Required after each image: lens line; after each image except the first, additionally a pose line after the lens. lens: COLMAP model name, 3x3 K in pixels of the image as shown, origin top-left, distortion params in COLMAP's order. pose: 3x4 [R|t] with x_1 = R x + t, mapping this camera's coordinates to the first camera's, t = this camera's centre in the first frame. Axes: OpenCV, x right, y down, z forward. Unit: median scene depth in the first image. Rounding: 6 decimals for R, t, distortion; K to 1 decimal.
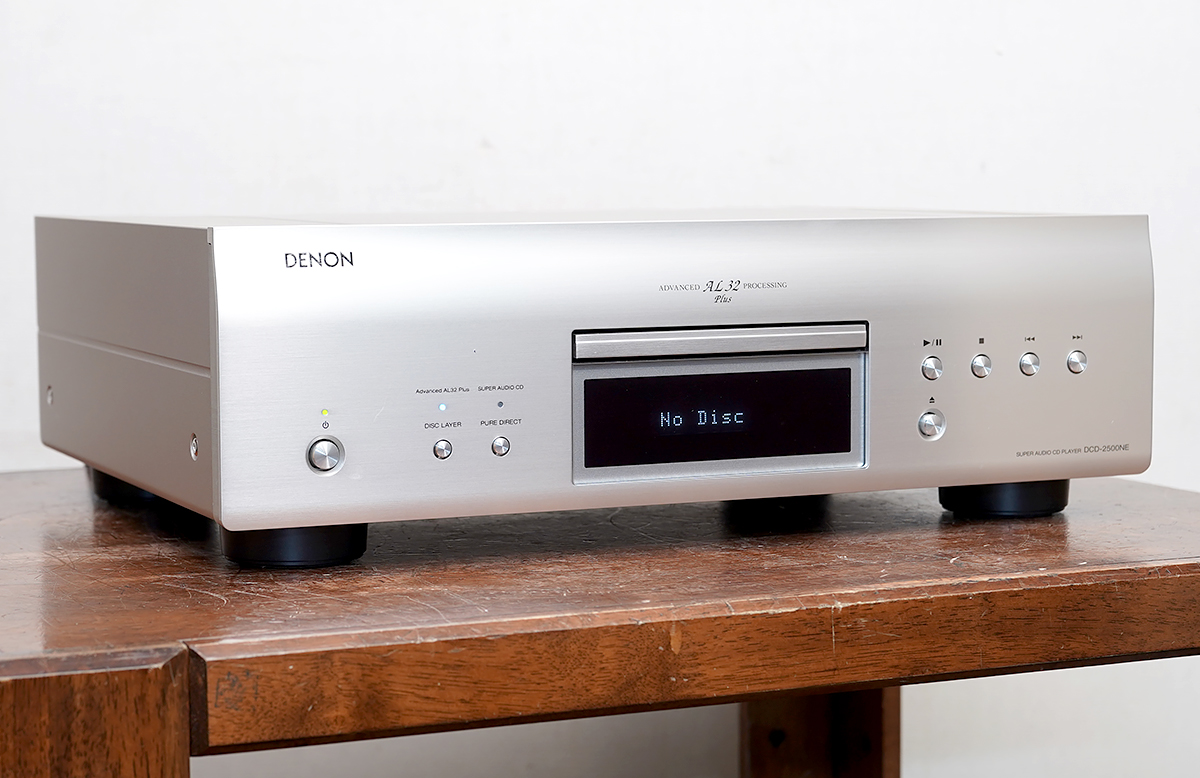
lens RADIAL K [[2489.5, 0, 599.7], [0, 2489.5, 389.0], [0, 0, 1]] dist [-0.000324, 0.000000]
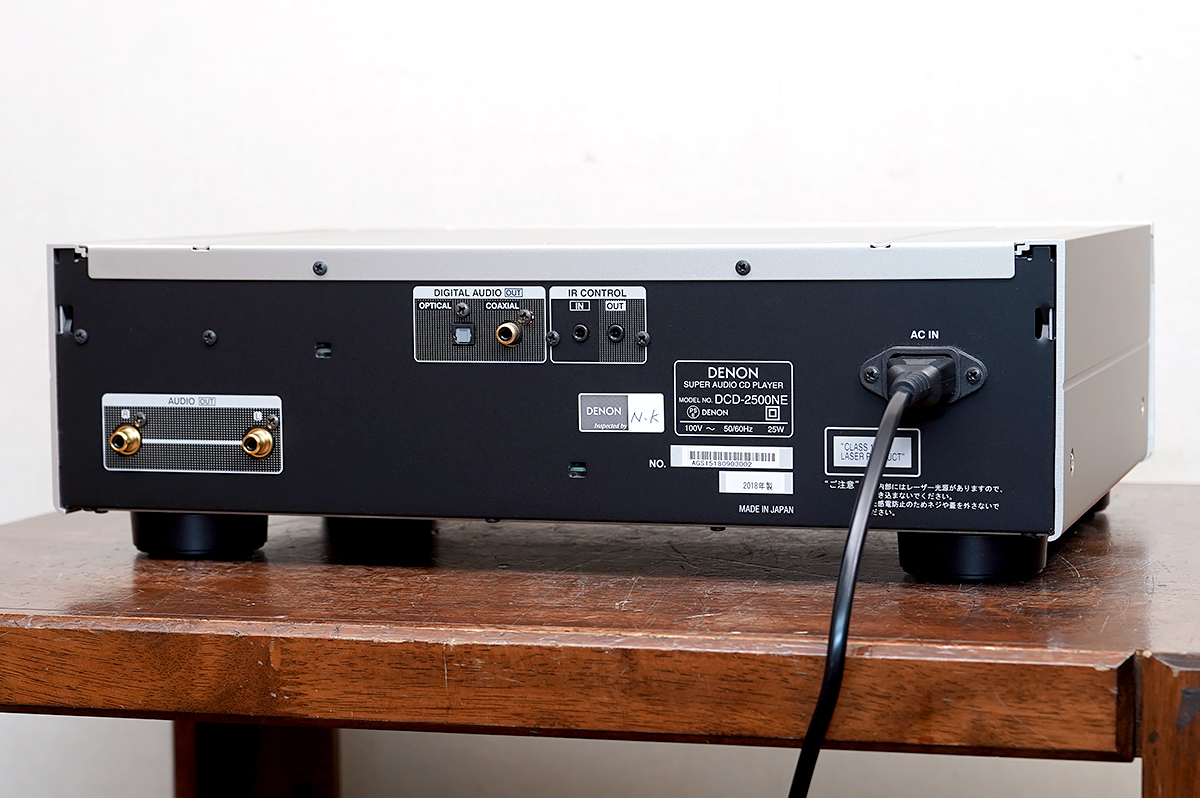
lens RADIAL K [[2101.5, 0, 600.0], [0, 2101.5, 399.6], [0, 0, 1]] dist [0.001319, 0.000000]
pose [[0.817468, 0.056720, -0.573175, 0.601890], [-0.046794, 0.998390, 0.032061, -0.034670], [0.574070, 0.000612, 0.818806, 0.374339]]
